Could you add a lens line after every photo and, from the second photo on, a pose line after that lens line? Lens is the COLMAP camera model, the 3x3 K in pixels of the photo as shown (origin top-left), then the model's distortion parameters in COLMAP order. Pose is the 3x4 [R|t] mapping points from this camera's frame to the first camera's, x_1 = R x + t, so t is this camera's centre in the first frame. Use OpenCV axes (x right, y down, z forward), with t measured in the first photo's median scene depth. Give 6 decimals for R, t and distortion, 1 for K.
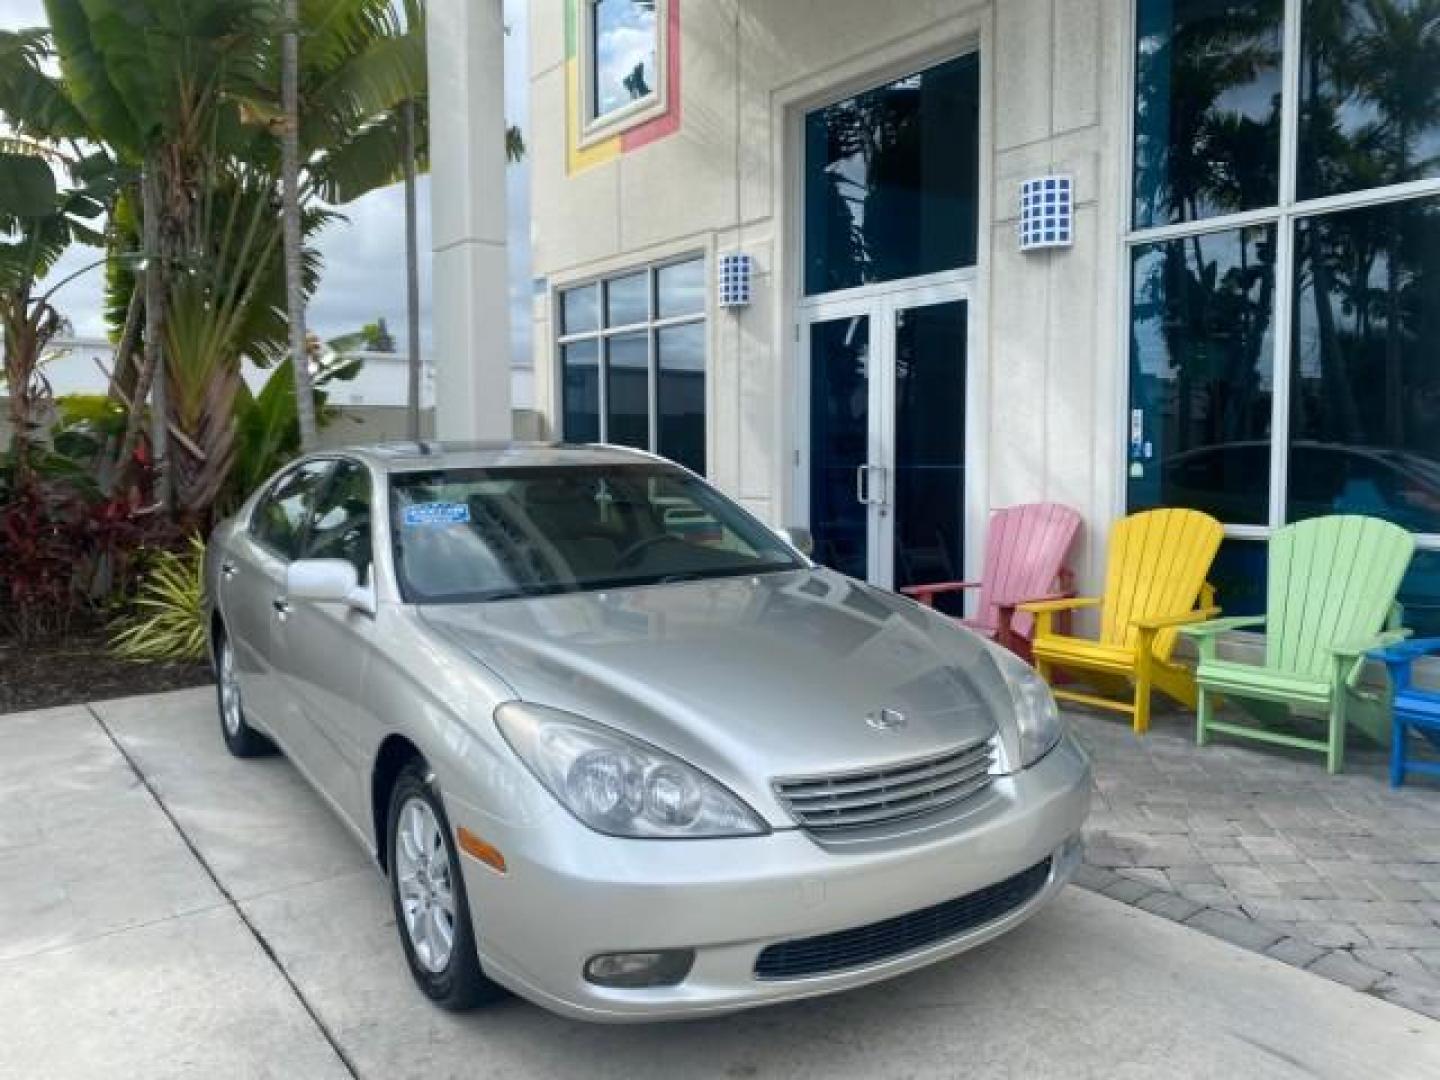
lens RADIAL K [[1101.2, 0, 712.1], [0, 1101.2, 539.1], [0, 0, 1]] dist [0.037580, -0.045849]
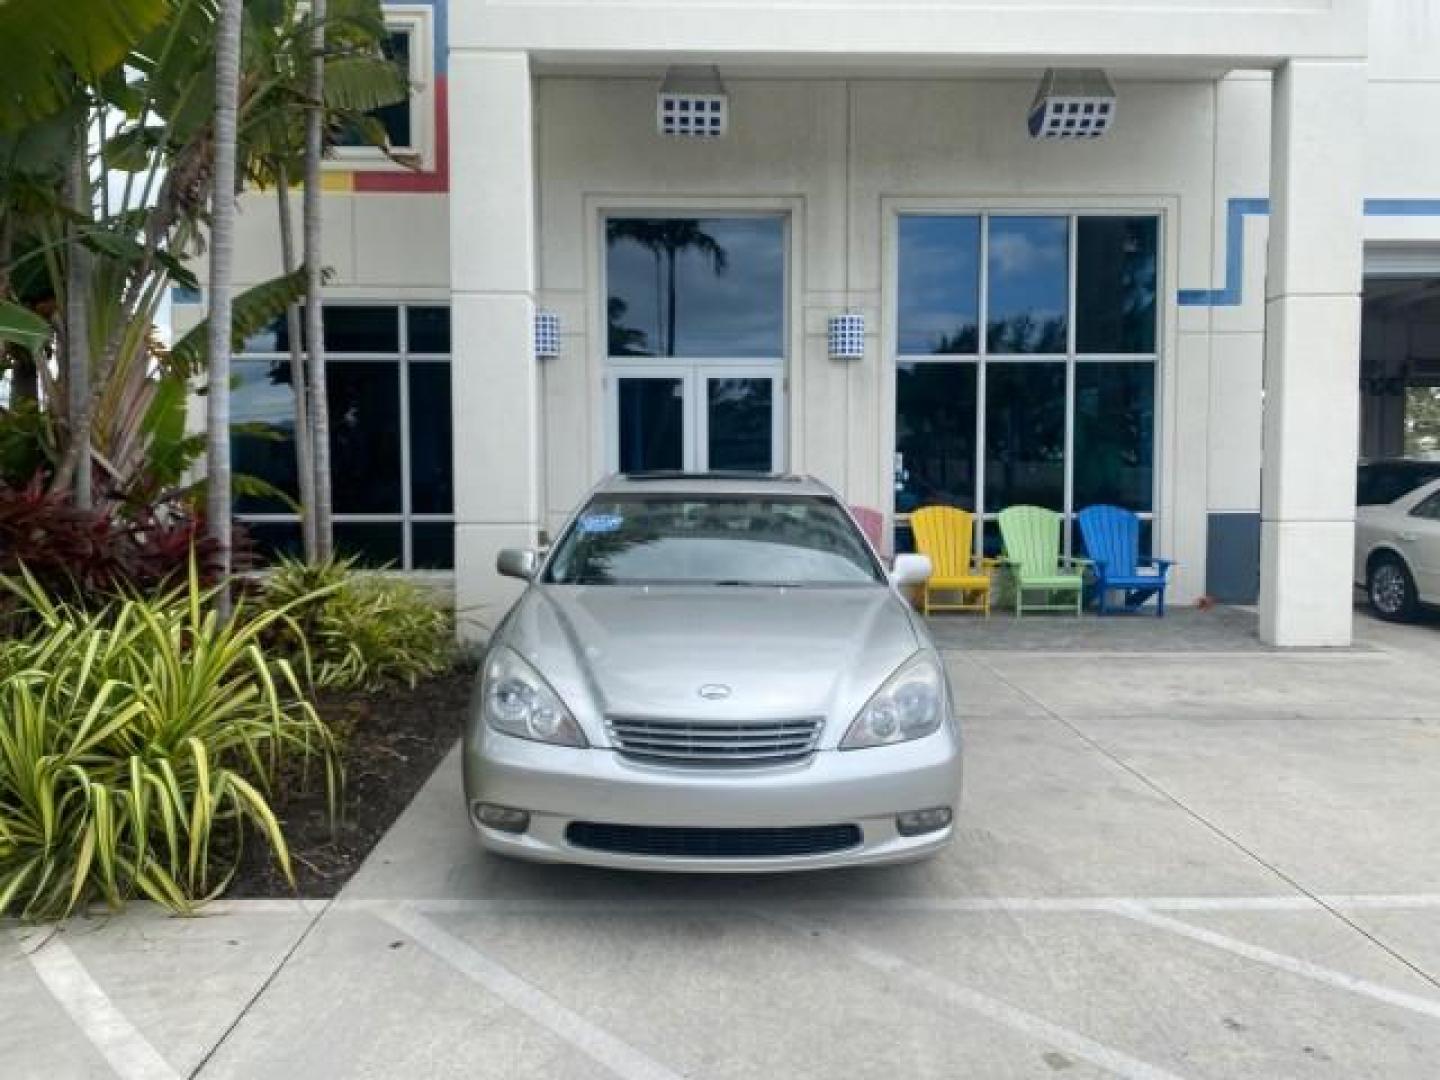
lens RADIAL K [[1101.2, 0, 715.6], [0, 1101.2, 538.1], [0, 0, 1]] dist [0.037580, -0.045849]
pose [[0.570761, -0.043435, 0.819967, -0.941143], [0.061826, 0.998039, 0.009832, -0.011027], [-0.818785, 0.045083, 0.572327, 0.163484]]
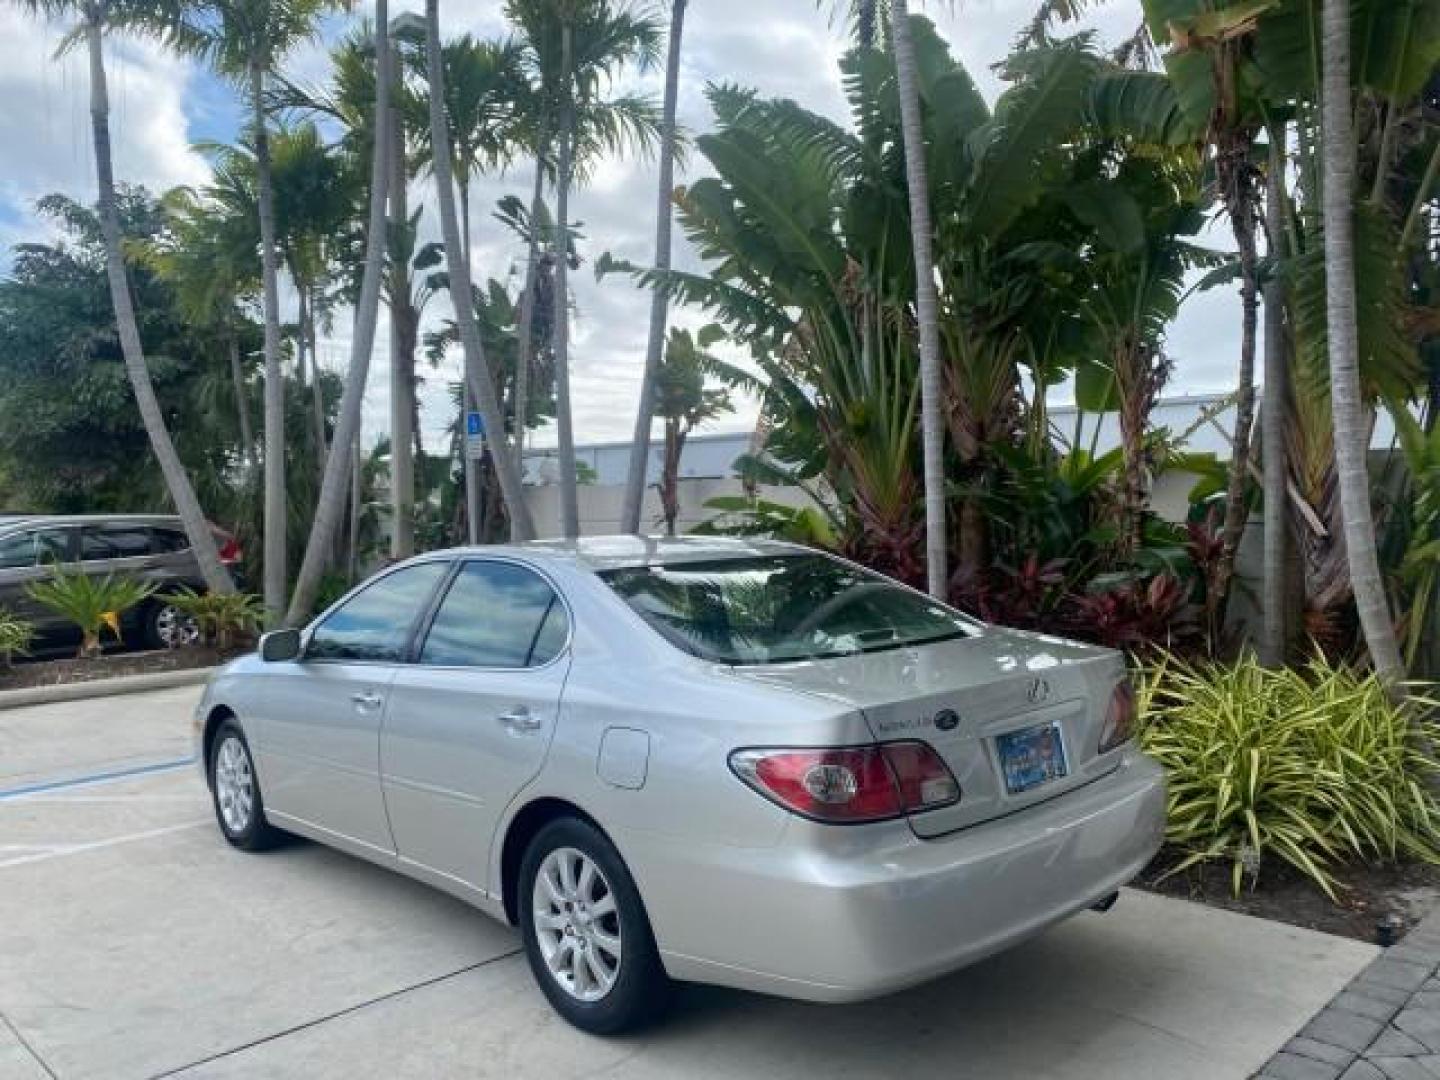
lens RADIAL K [[1101.2, 0, 725.2], [0, 1101.2, 543.2], [0, 0, 1]] dist [0.037580, -0.045849]
pose [[0.144003, 0.031927, -0.989062, 0.188014], [-0.068078, 0.997431, 0.022285, -0.060631], [0.987233, 0.064124, 0.145807, 0.555255]]
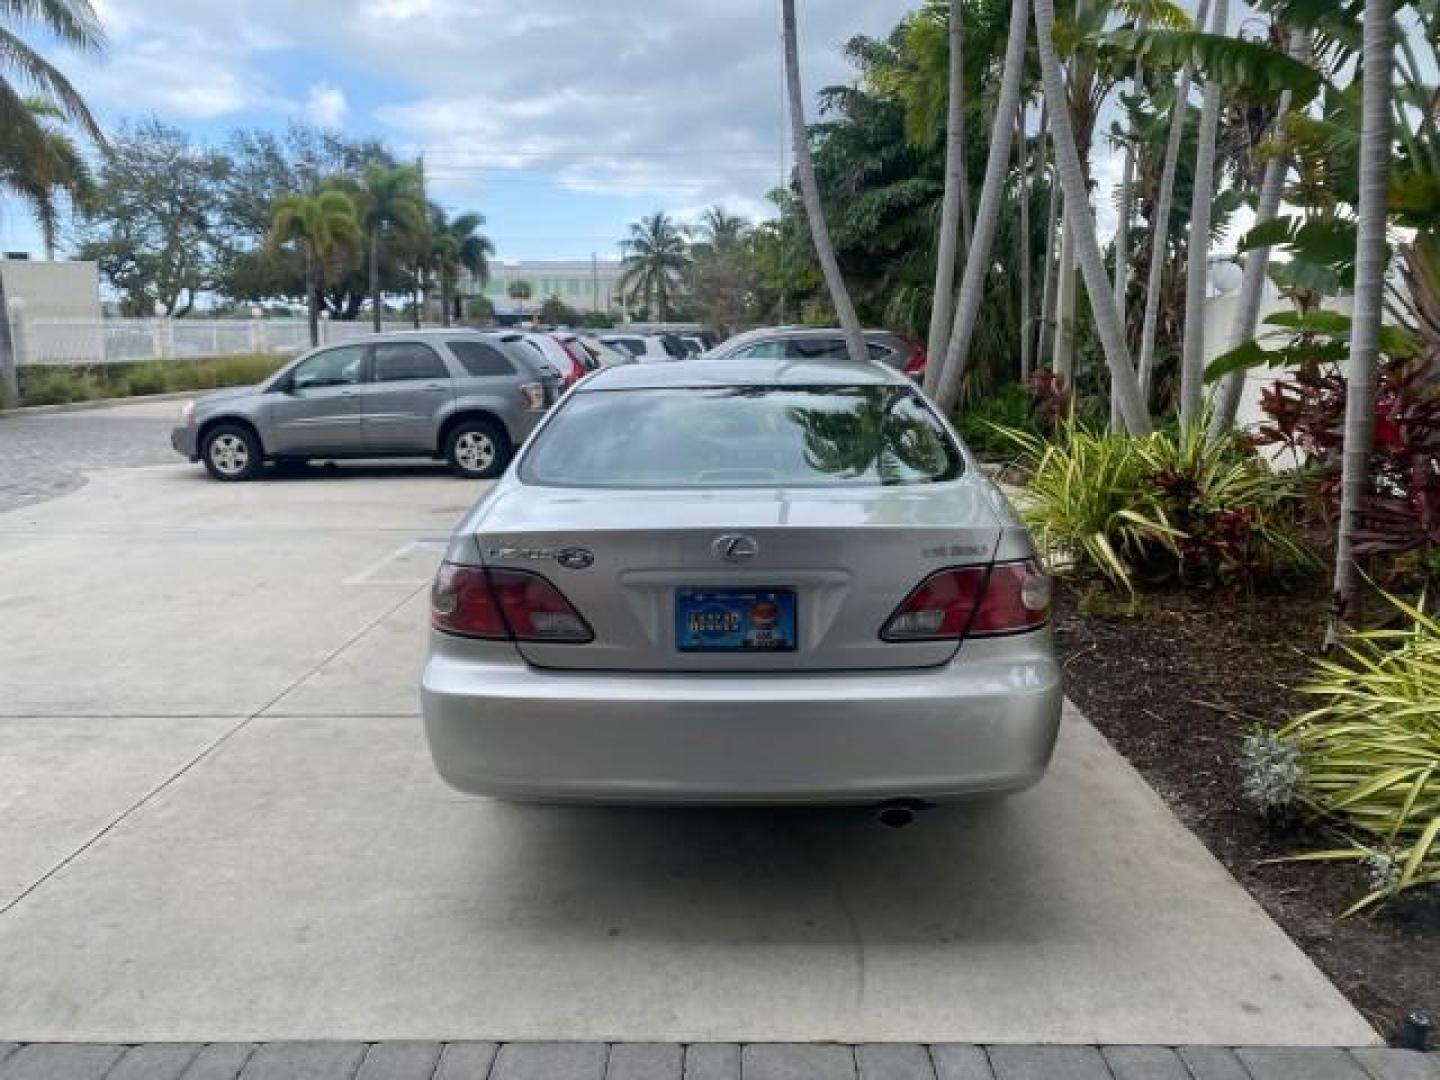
lens RADIAL K [[1101.2, 0, 714.6], [0, 1101.2, 541.2], [0, 0, 1]] dist [0.037580, -0.045849]
pose [[-0.613675, 0.156515, -0.773891, 0.092581], [-0.053108, 0.969753, 0.238241, -0.088524], [0.787771, 0.187302, -0.586800, 0.896513]]
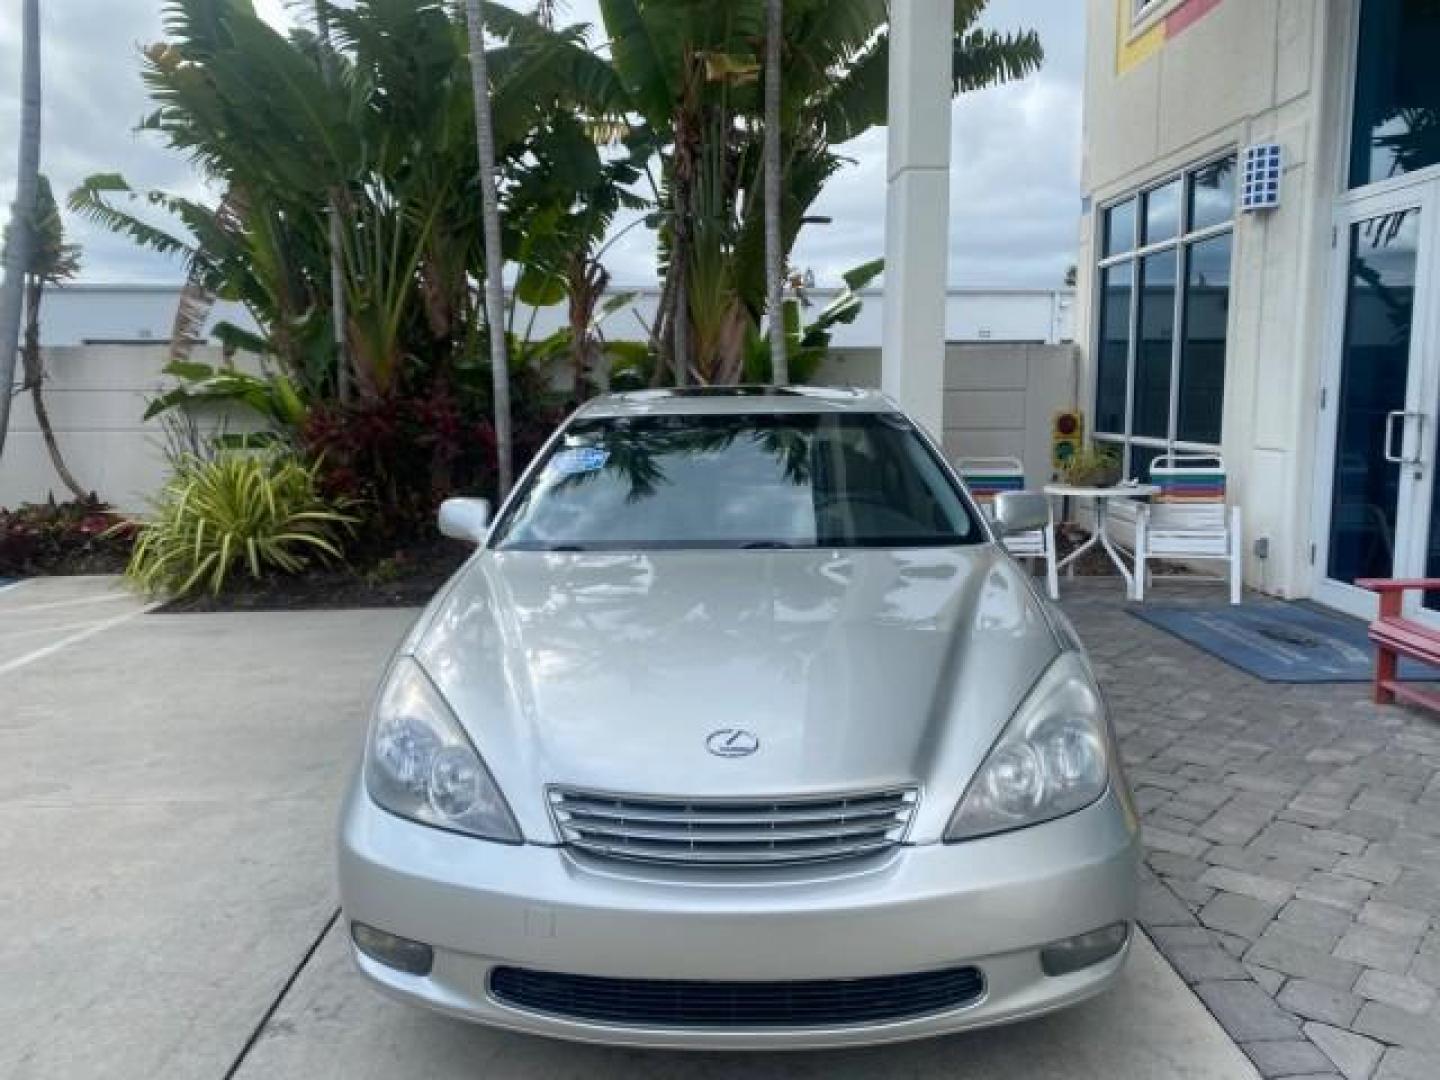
lens RADIAL K [[1101.2, 0, 720.4], [0, 1101.2, 535.8], [0, 0, 1]] dist [0.037580, -0.045849]
pose [[0.819281, 0.079011, -0.567923, 0.188789], [-0.046128, 0.996332, 0.072069, -0.014598], [0.571534, -0.032847, 0.819921, 0.105266]]
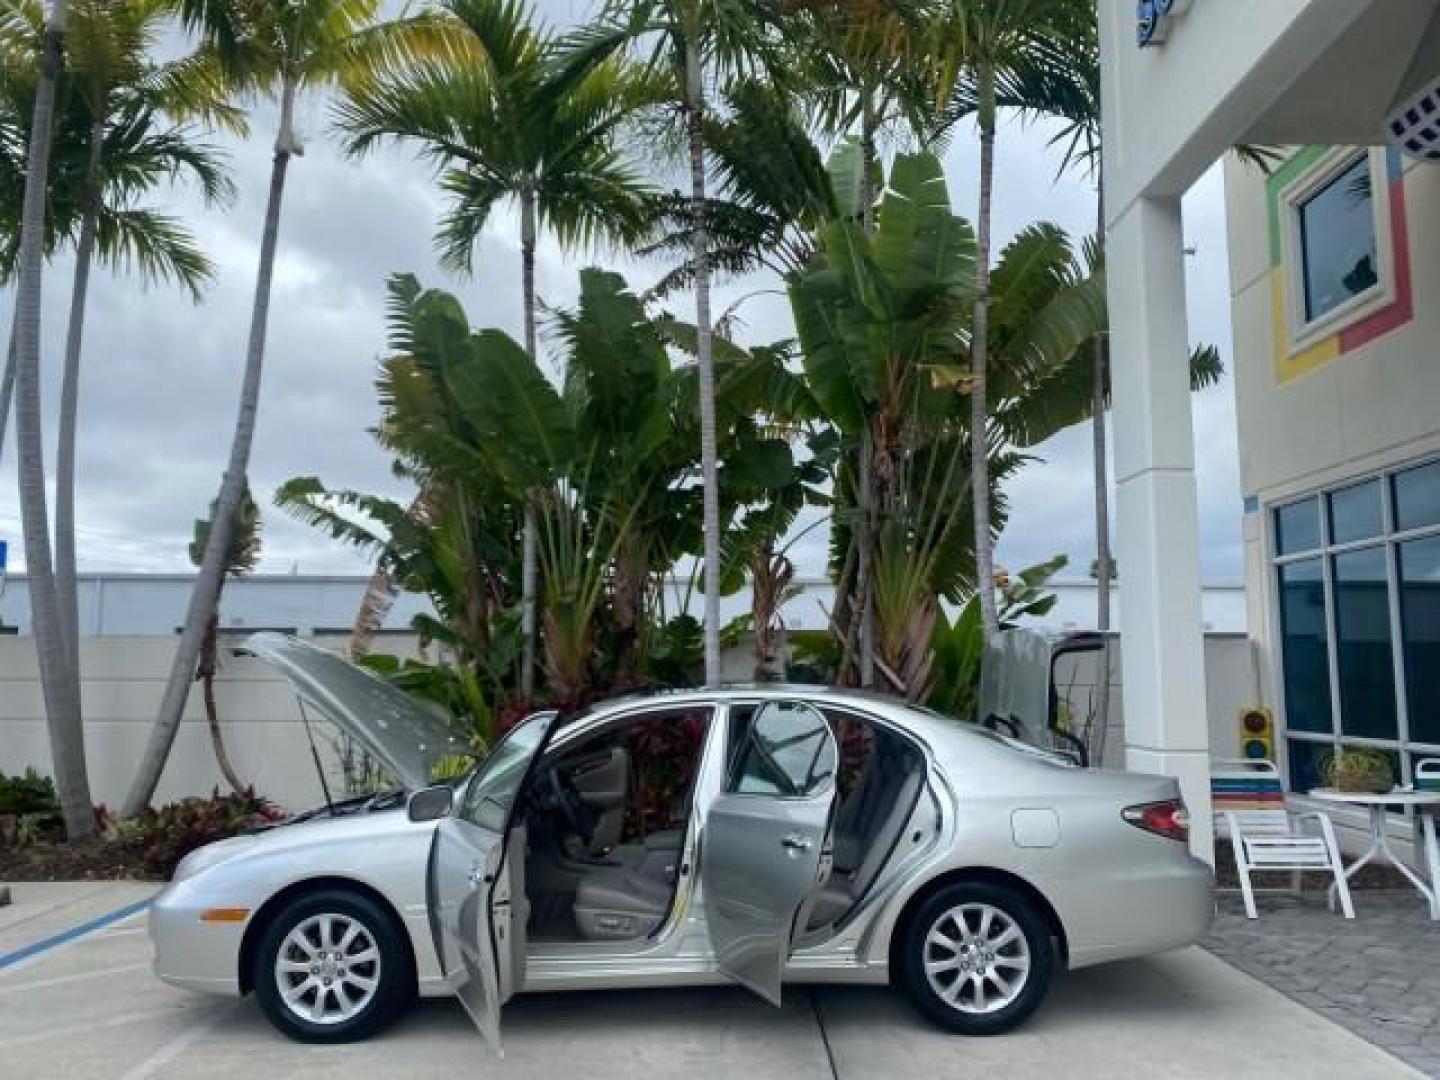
lens RADIAL K [[1101.2, 0, 717.5], [0, 1101.2, 541.2], [0, 0, 1]] dist [0.037580, -0.045849]
pose [[0.809996, -0.062673, -0.583077, 0.029094], [-0.053822, 0.982132, -0.180334, -0.012127], [0.583961, 0.177452, 0.792149, 0.023245]]
